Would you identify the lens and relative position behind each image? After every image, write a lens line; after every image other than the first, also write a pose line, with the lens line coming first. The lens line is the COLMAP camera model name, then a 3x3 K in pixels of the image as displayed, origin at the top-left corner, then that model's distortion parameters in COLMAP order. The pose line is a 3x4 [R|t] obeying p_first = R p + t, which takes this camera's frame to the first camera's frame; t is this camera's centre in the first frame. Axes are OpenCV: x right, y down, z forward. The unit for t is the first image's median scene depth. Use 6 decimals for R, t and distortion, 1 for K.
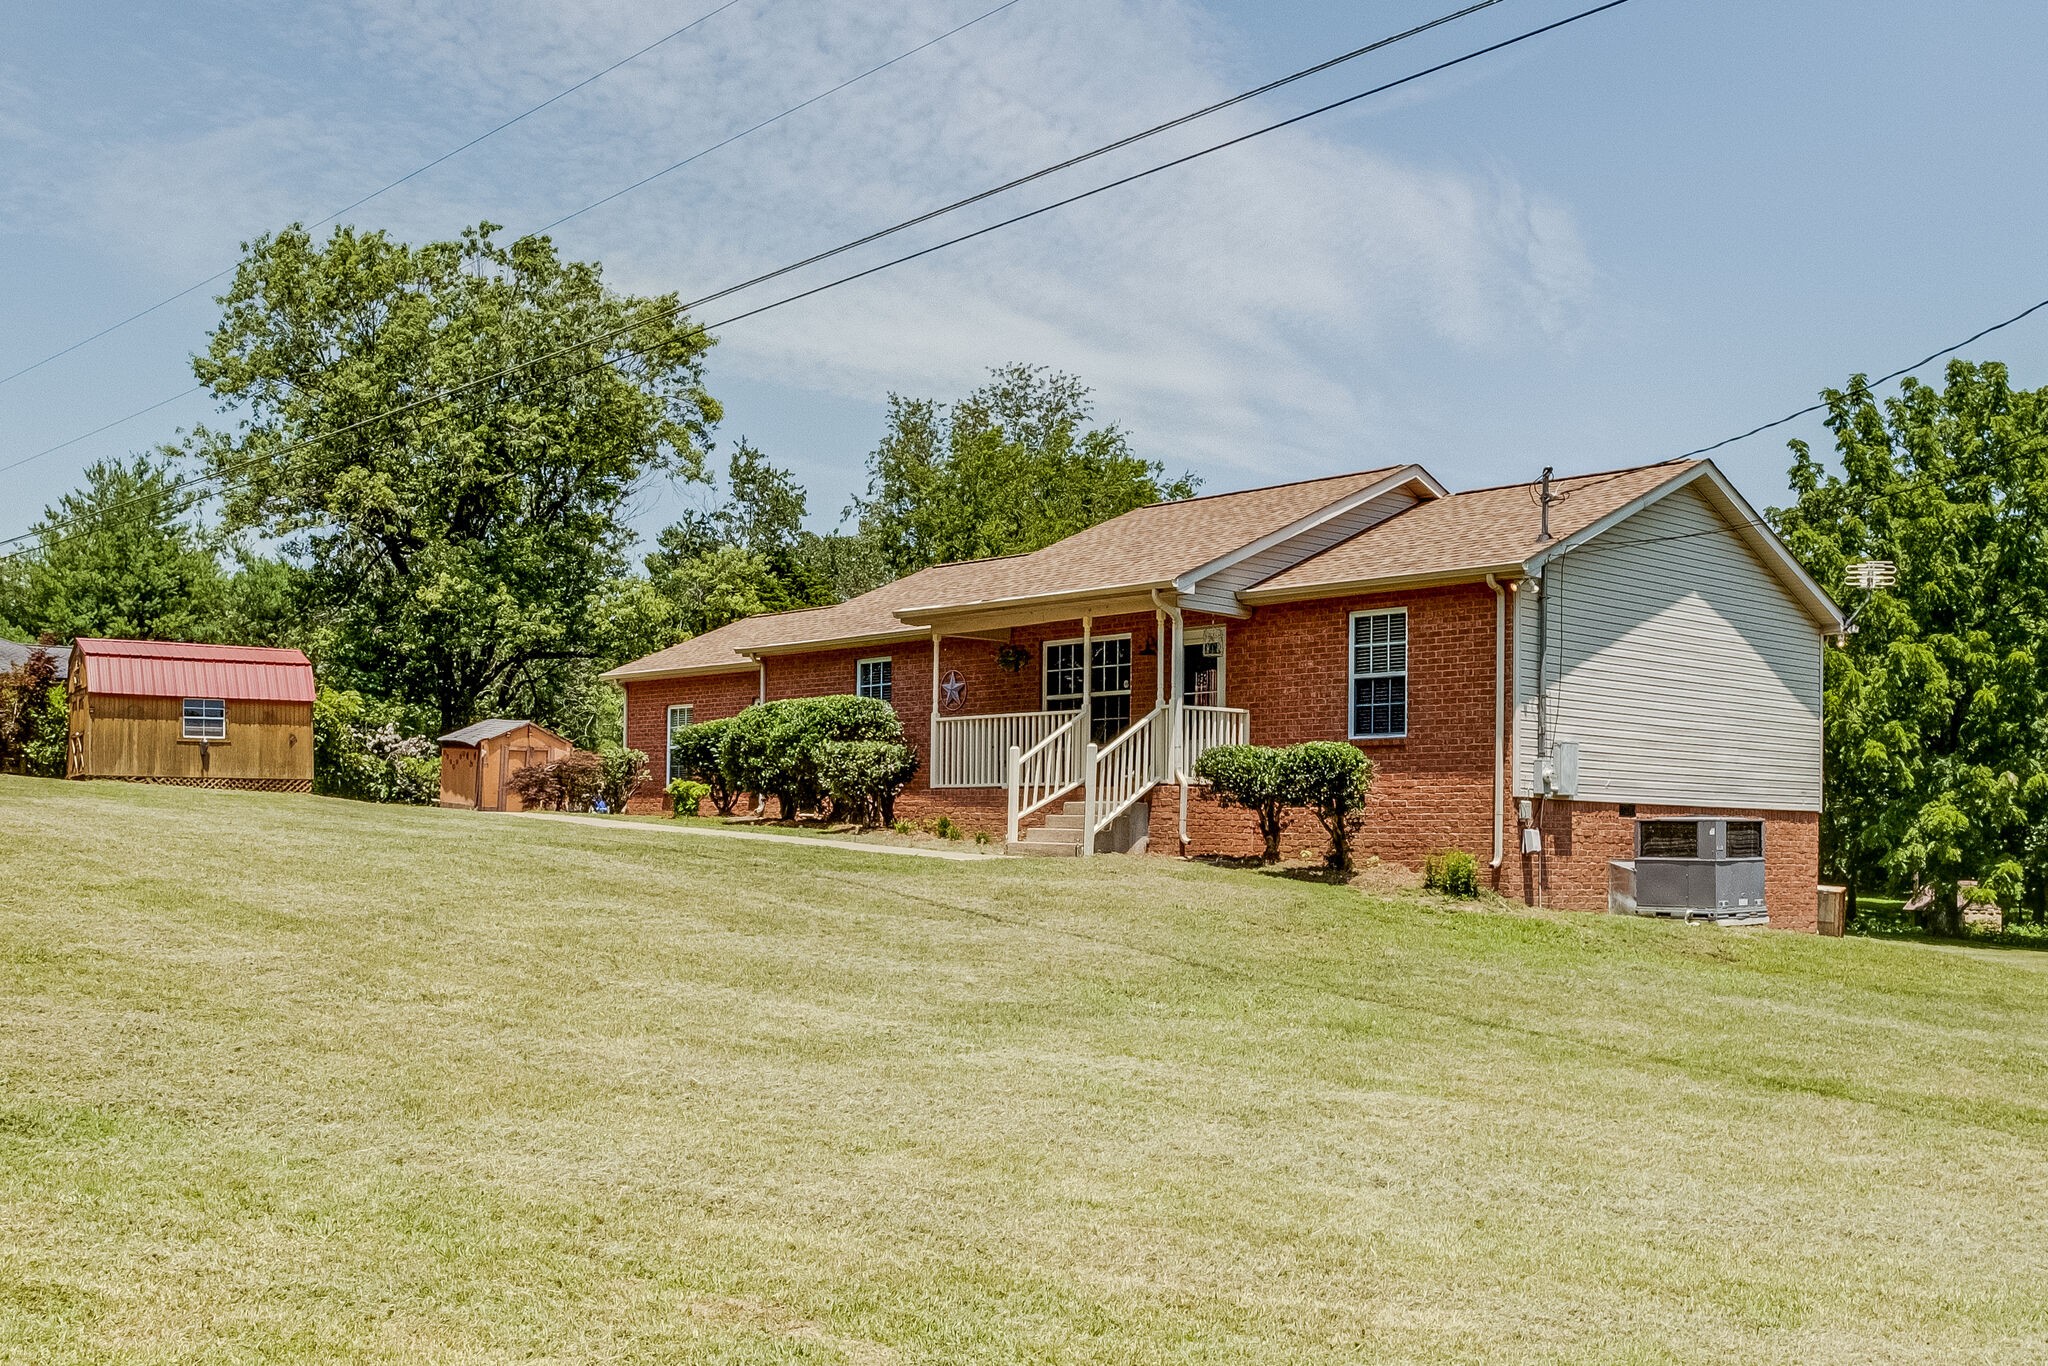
lens RADIAL K [[1782.5, 0, 1026.0], [0, 1782.5, 824.6], [0, 0, 1]] dist [-0.007159, 0.000593]
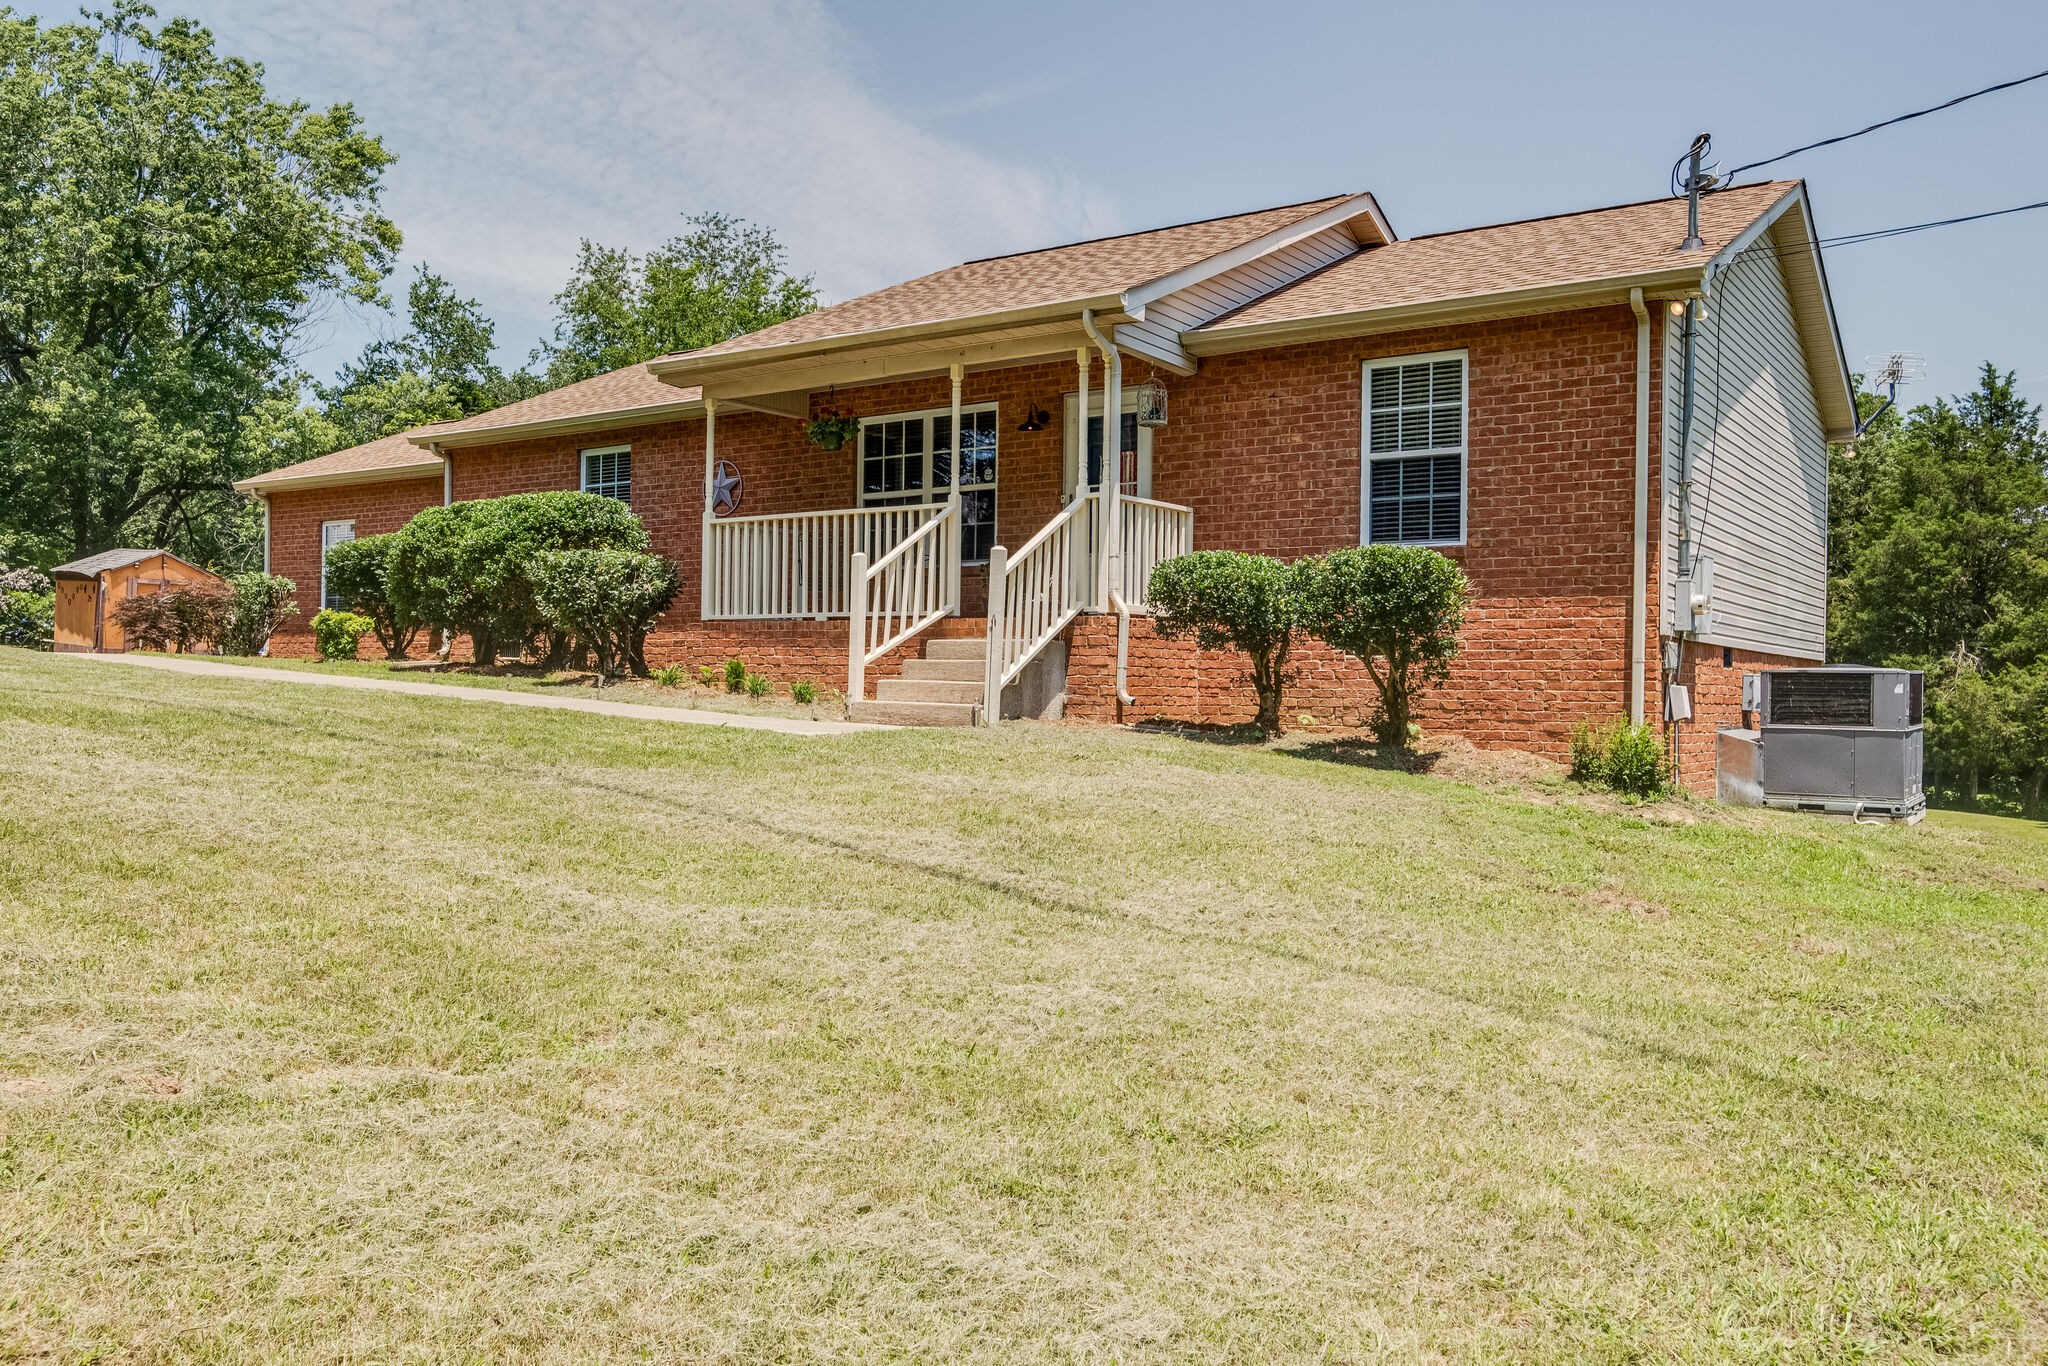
lens RADIAL K [[1469.6, 0, 972.5], [0, 1469.6, 693.6], [0, 0, 1]] dist [-0.003624, -0.000126]
pose [[0.980462, 0.001664, 0.196701, -0.058686], [-0.004572, 0.999887, 0.014332, -0.000497], [-0.196655, -0.014951, 0.980359, 0.388811]]
